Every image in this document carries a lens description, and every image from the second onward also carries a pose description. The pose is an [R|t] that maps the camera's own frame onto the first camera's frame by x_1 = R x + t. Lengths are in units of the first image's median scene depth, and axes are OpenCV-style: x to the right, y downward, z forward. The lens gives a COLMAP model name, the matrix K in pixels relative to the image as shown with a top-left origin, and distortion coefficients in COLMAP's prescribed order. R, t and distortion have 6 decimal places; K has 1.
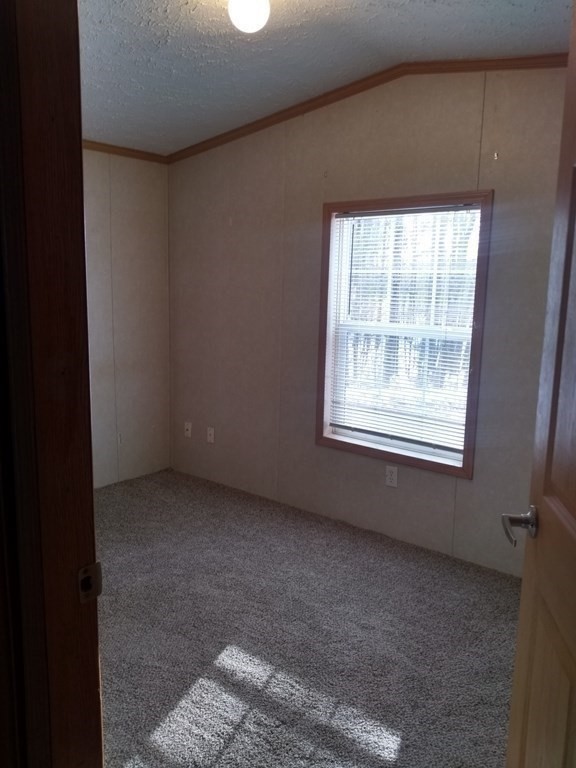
lens RADIAL K [[601.3, 0, 288.0], [0, 601.3, 384.0], [0, 0, 1]] dist [0.052673, -0.121194]
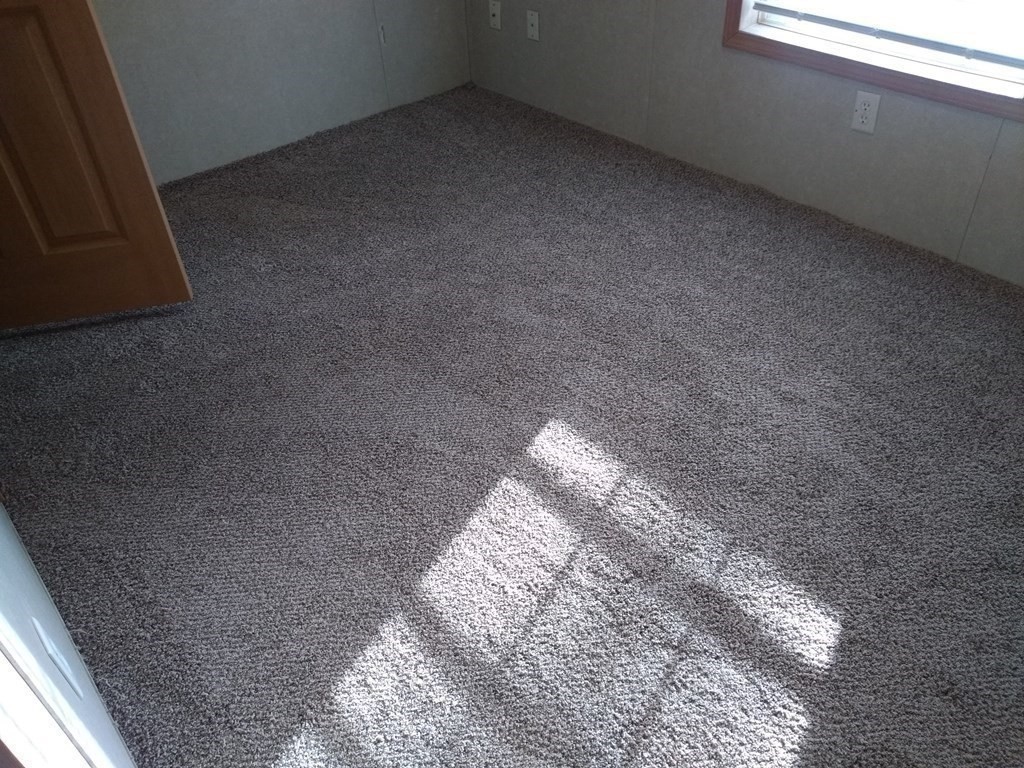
lens RADIAL K [[801.7, 0, 512.0], [0, 801.7, 384.0], [0, 0, 1]] dist [0.052673, -0.121194]
pose [[0.984710, 0.052974, -0.165953, -0.005136], [0.037776, 0.865040, 0.500278, -0.006512], [0.170058, -0.498898, 0.849813, 0.284598]]
